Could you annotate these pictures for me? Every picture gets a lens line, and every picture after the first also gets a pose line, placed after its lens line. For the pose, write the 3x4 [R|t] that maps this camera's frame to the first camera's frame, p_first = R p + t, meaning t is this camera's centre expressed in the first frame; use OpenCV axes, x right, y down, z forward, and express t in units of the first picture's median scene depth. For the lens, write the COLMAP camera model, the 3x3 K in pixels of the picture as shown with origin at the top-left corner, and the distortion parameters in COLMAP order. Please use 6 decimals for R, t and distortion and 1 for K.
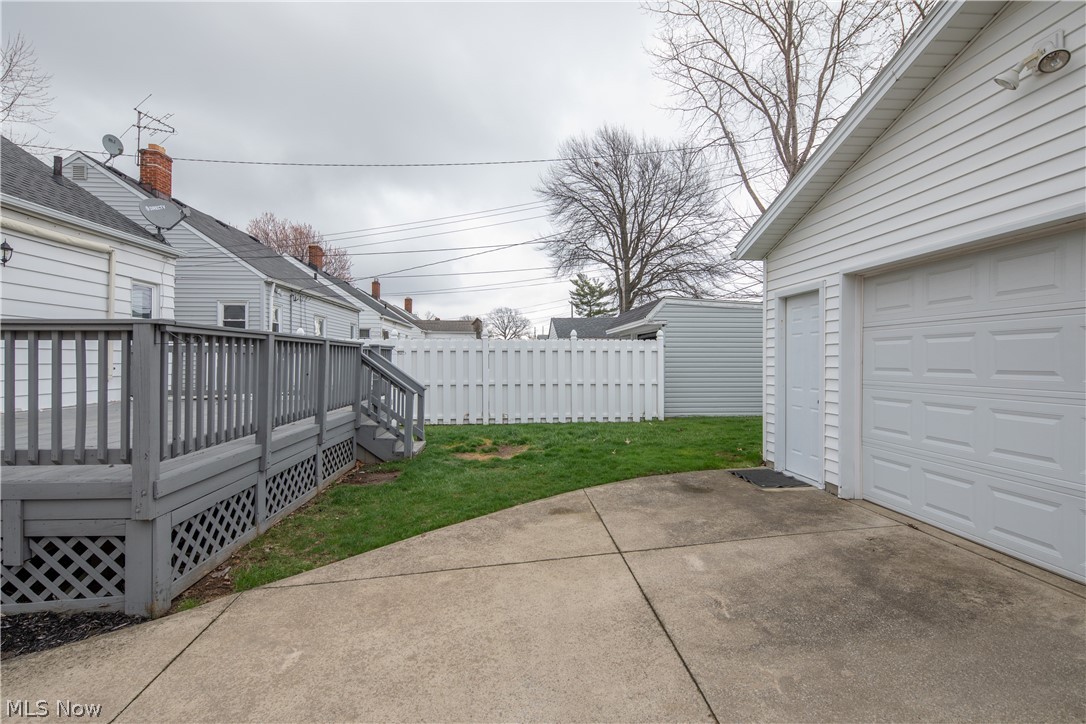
lens RADIAL K [[521.0, 0, 543.6], [0, 521.0, 358.6], [0, 0, 1]] dist [0.001759, -0.001785]
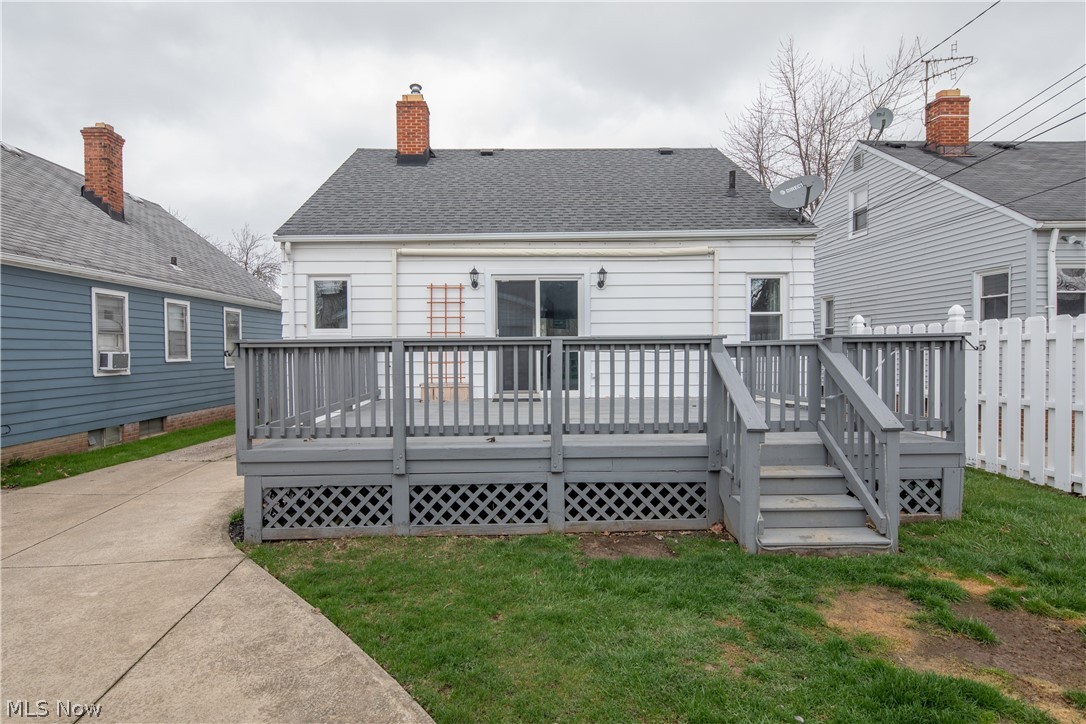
lens RADIAL K [[535.2, 0, 521.0], [0, 535.2, 358.9], [0, 0, 1]] dist [-0.000547, -0.000715]
pose [[-0.059522, 0.014083, -0.998128, 0.256732], [0.011303, 0.999846, 0.013433, -0.011775], [0.998163, -0.010482, -0.059672, 0.688329]]
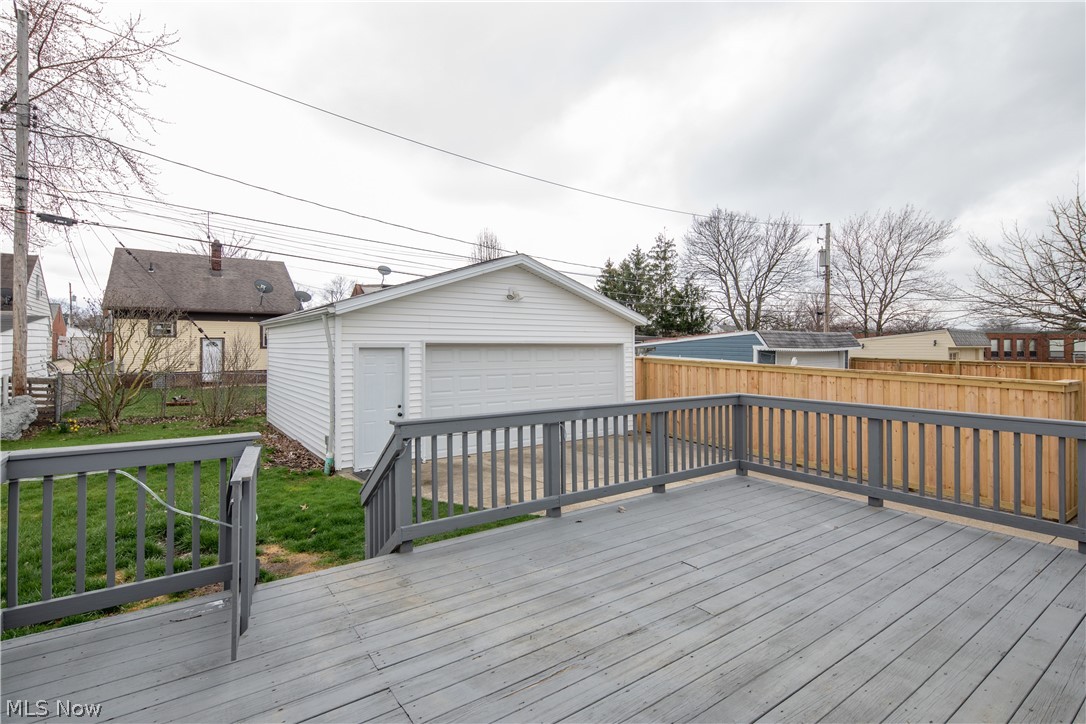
lens RADIAL K [[520.3, 0, 541.6], [0, 520.3, 342.9], [0, 0, 1]] dist [0.000345, -0.001333]
pose [[-0.518439, 0.003402, 0.855108, -0.761339], [-0.006080, 0.999952, -0.007665, -0.092124], [-0.855093, -0.009173, -0.518393, 0.989642]]
